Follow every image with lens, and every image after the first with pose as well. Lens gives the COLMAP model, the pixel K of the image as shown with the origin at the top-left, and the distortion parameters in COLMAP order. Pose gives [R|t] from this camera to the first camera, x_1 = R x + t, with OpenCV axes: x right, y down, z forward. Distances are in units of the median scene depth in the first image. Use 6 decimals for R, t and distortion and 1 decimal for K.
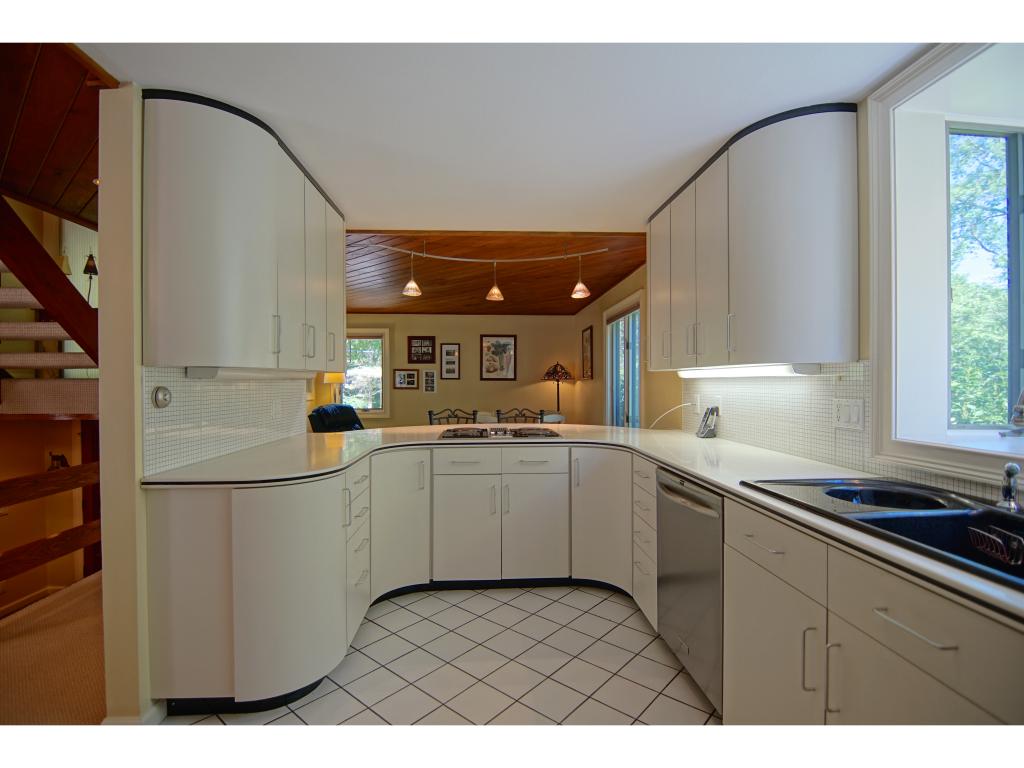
lens RADIAL K [[495.5, 0, 511.1], [0, 495.5, 385.7], [0, 0, 1]] dist [-0.006233, -0.008930]
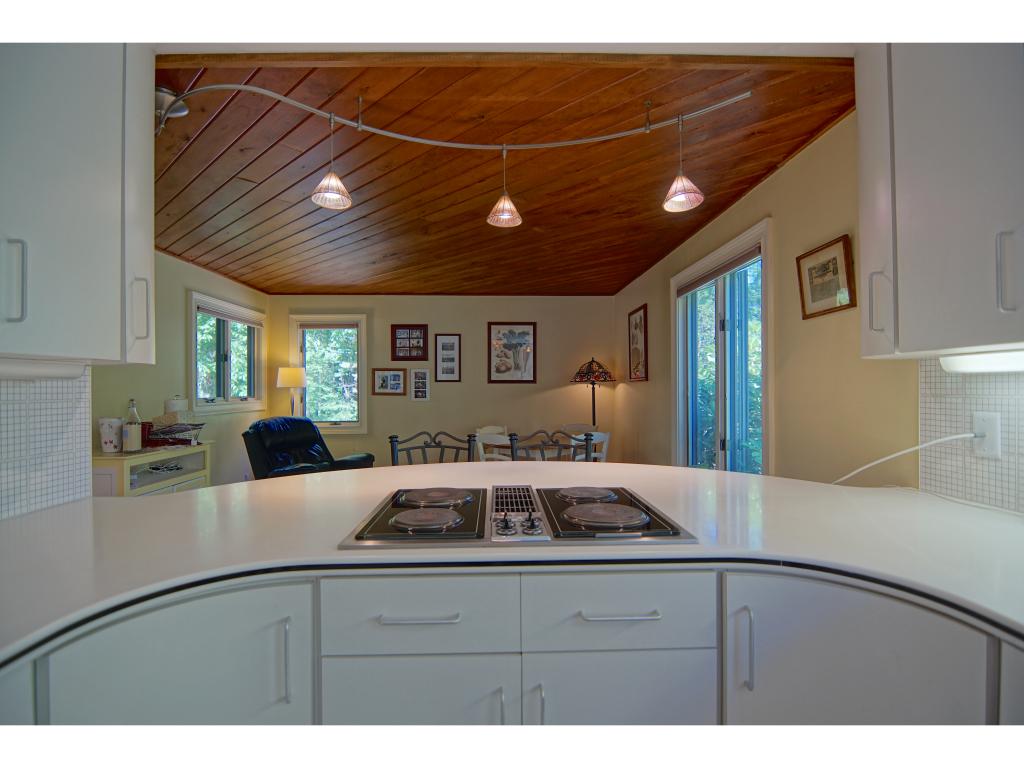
lens RADIAL K [[495.5, 0, 509.3], [0, 495.5, 387.7], [0, 0, 1]] dist [-0.006233, -0.008930]
pose [[0.999489, -0.002962, -0.031834, -0.012808], [0.002860, 0.999991, -0.003278, -0.002428], [0.031844, 0.003185, 0.999488, 0.514837]]
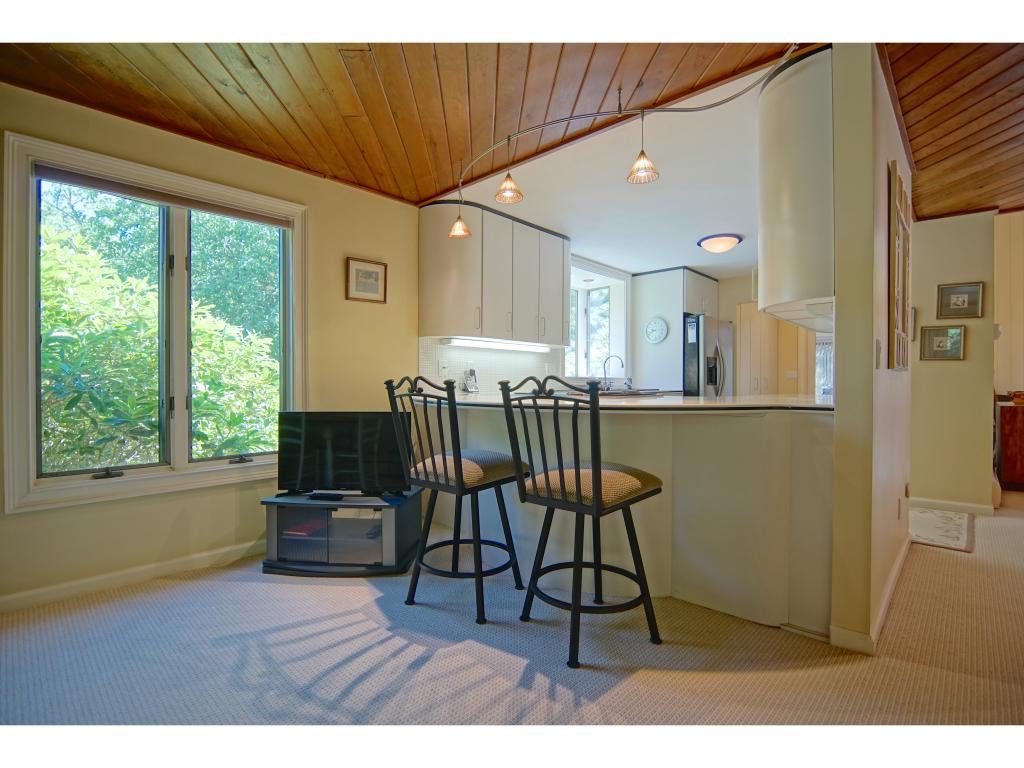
lens RADIAL K [[495.5, 0, 505.5], [0, 495.5, 384.3], [0, 0, 1]] dist [-0.006233, -0.008930]
pose [[-0.689521, -0.008543, 0.724215, -0.522560], [0.000907, 0.999919, 0.012659, 0.057510], [-0.724265, 0.009385, -0.689458, 1.516317]]
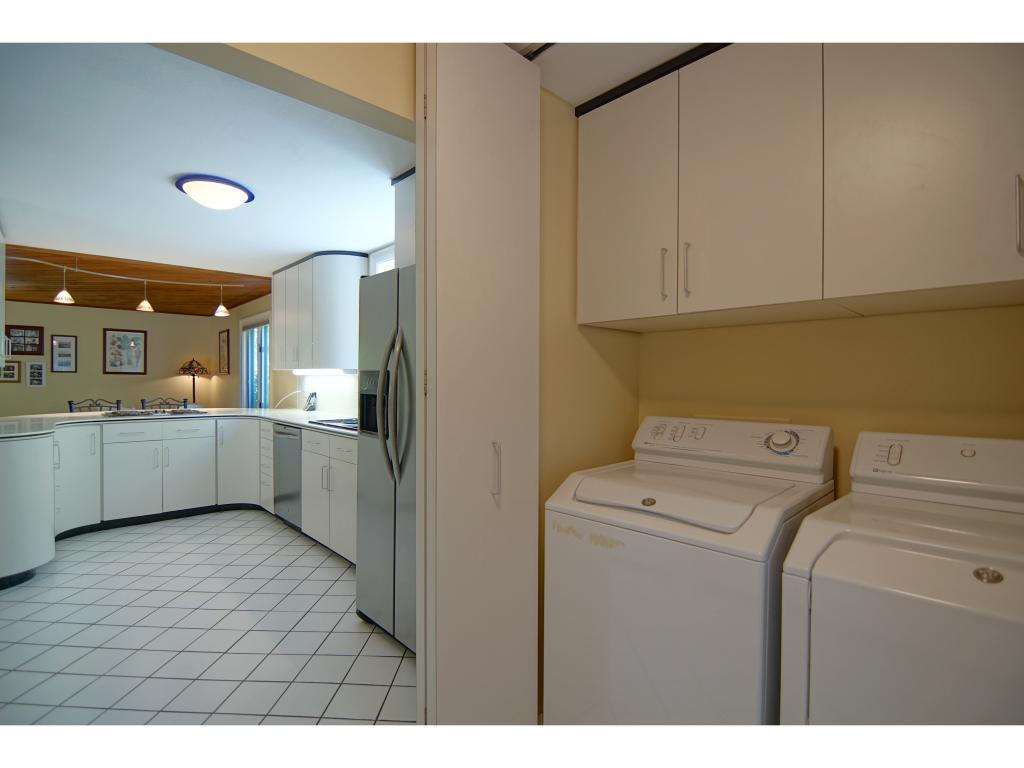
lens RADIAL K [[495.5, 0, 509.5], [0, 495.5, 386.0], [0, 0, 1]] dist [-0.006233, -0.008930]
pose [[0.773078, -0.001193, 0.634310, -0.115771], [-0.004905, 0.999957, 0.007859, 0.003962], [-0.634292, -0.009187, 0.773039, -0.588148]]
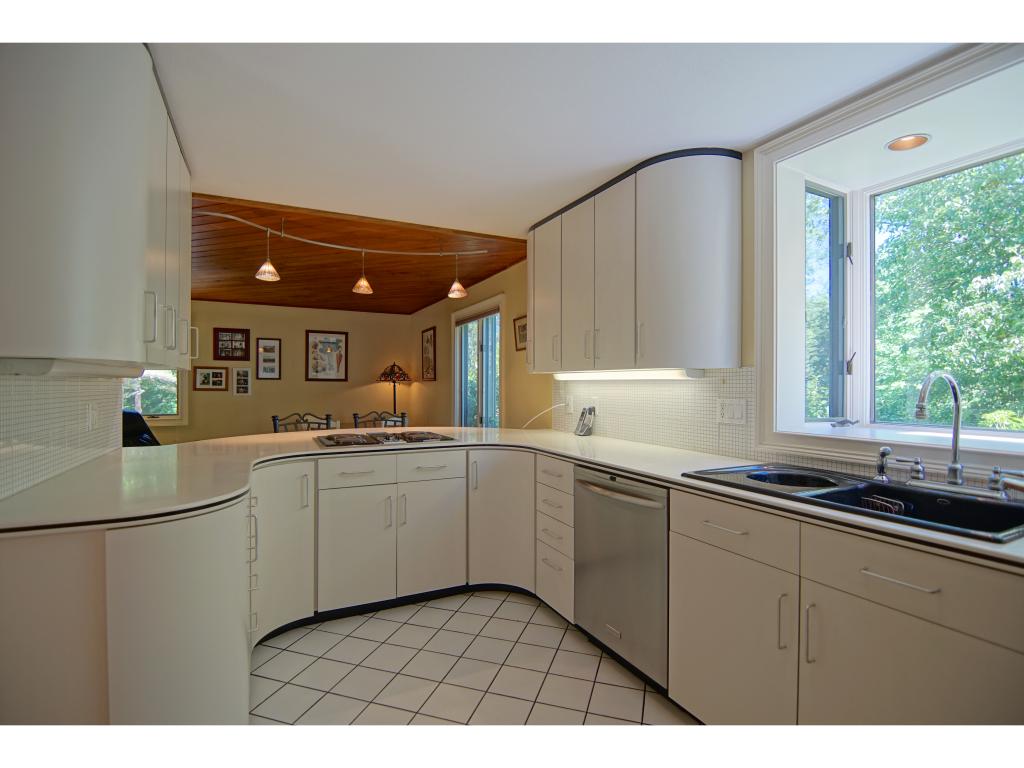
lens RADIAL K [[495.5, 0, 512.2], [0, 495.5, 386.5], [0, 0, 1]] dist [-0.006233, -0.008930]
pose [[0.919069, 0.004019, 0.394076, -0.144991], [-0.003428, 0.999992, -0.002202, 0.000494], [-0.394082, 0.000673, 0.919075, 0.056425]]
